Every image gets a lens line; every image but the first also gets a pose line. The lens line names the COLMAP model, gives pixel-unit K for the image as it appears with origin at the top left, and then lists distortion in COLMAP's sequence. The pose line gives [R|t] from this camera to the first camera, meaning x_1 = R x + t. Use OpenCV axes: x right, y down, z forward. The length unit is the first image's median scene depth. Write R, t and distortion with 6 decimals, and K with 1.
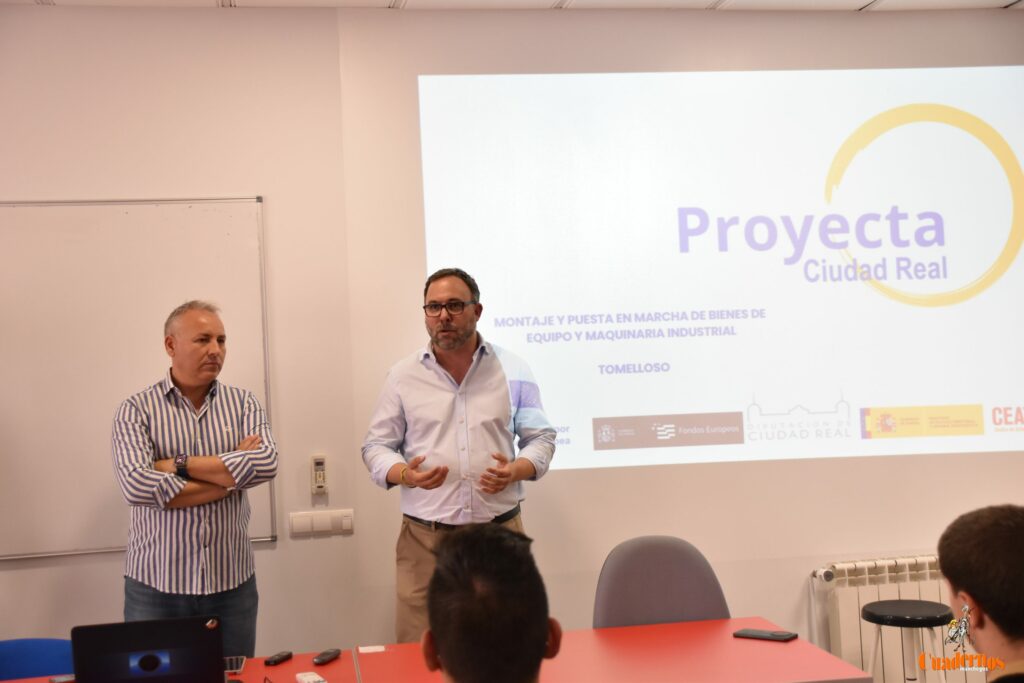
lens RADIAL K [[1419.8, 0, 482.4], [0, 1419.8, 329.4], [0, 0, 1]] dist [0.086910, 0.000000]
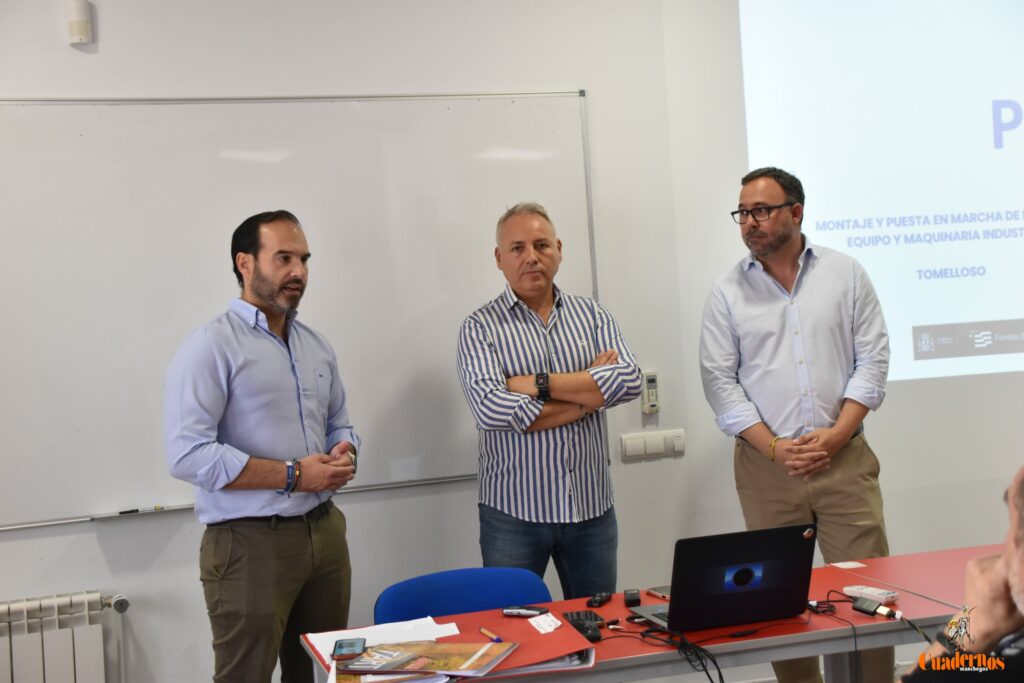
lens RADIAL K [[1512.9, 0, 505.6], [0, 1512.9, 342.3], [0, 0, 1]] dist [0.153042, 0.000000]
pose [[0.987597, -0.025665, 0.154900, -0.343588], [0.018929, 0.998816, 0.044806, 0.022290], [-0.155866, -0.041318, 0.986914, 0.042003]]
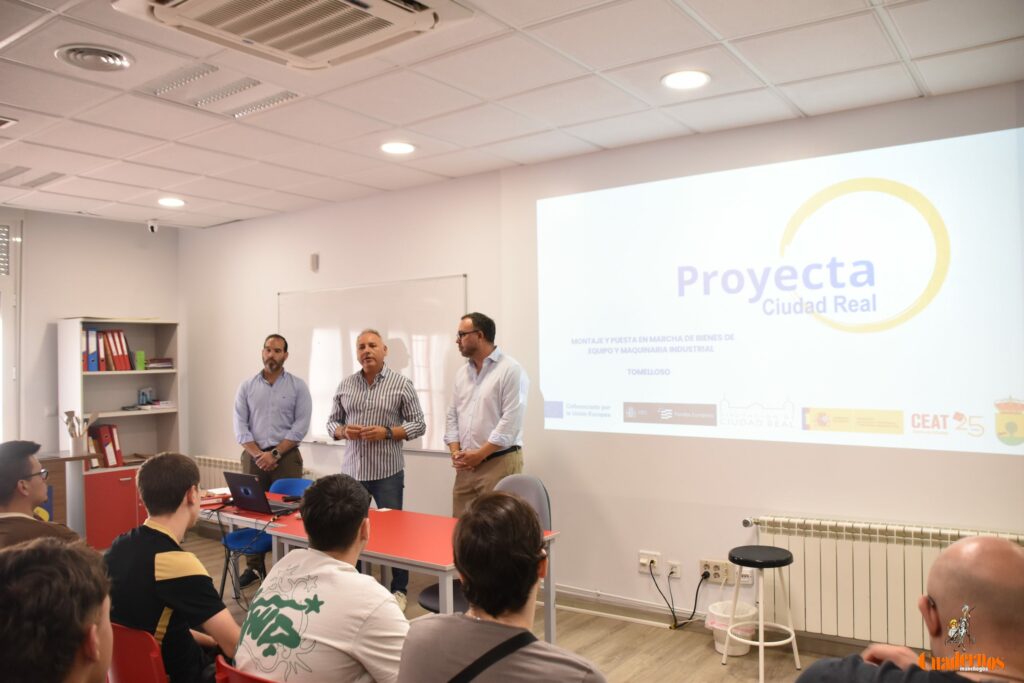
lens RADIAL K [[826.9, 0, 490.1], [0, 826.9, 340.6], [0, 0, 1]] dist [-0.117778, 0.060836]
pose [[0.682638, 0.013648, -0.730629, 0.645068], [-0.003340, 0.999873, 0.015557, -0.020219], [0.730749, -0.008180, 0.682597, 0.261015]]
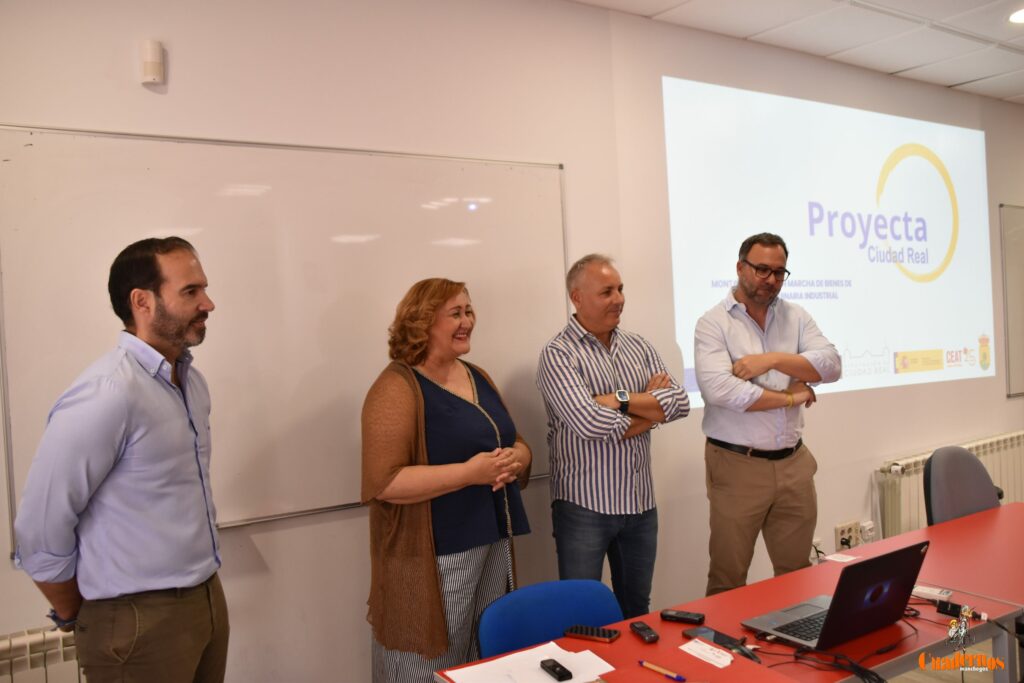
lens RADIAL K [[897.8, 0, 506.3], [0, 897.8, 339.6], [0, 0, 1]] dist [-0.083946, 0.058515]
pose [[0.913767, -0.002060, 0.406234, -0.458811], [-0.003919, 0.999896, 0.013886, 0.032768], [-0.406221, -0.014281, 0.913663, 0.361639]]
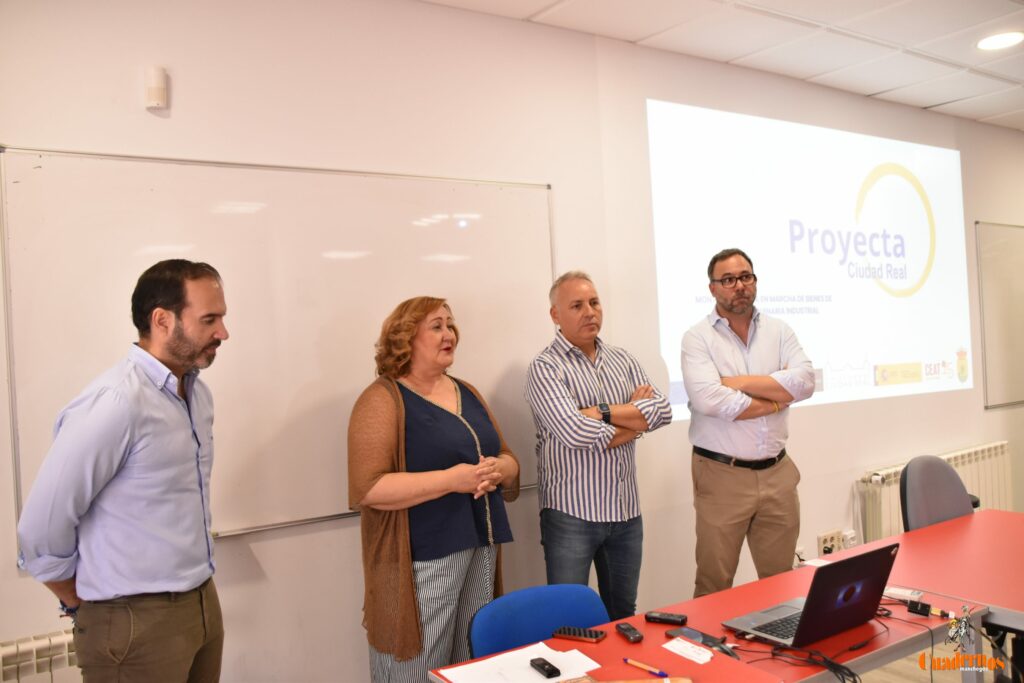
lens RADIAL K [[897.8, 0, 509.0], [0, 897.8, 335.7], [0, 0, 1]] dist [-0.083946, 0.058515]
pose [[0.907795, 0.004962, 0.419385, -0.467709], [-0.001983, 0.999970, -0.007537, 0.033298], [-0.419410, 0.006010, 0.907777, 0.342435]]
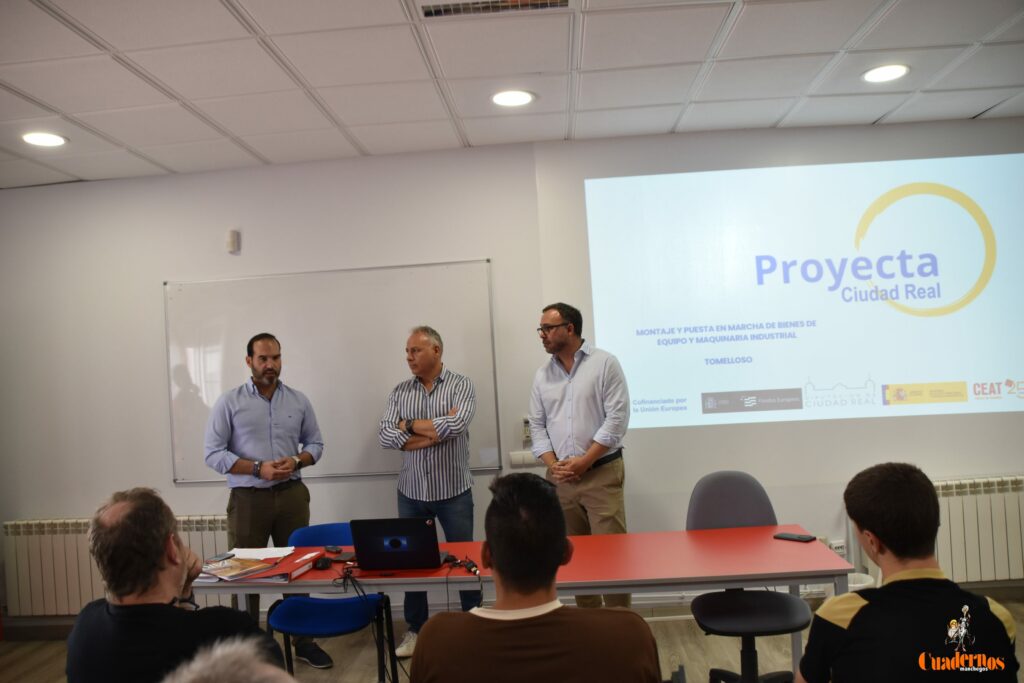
lens RADIAL K [[826.9, 0, 494.1], [0, 826.9, 346.4], [0, 0, 1]] dist [-0.117778, 0.060836]
pose [[0.971815, -0.017948, -0.235061, 0.068936], [0.019766, 0.999790, 0.005379, 0.002010], [0.234915, -0.009874, 0.971966, 0.075841]]
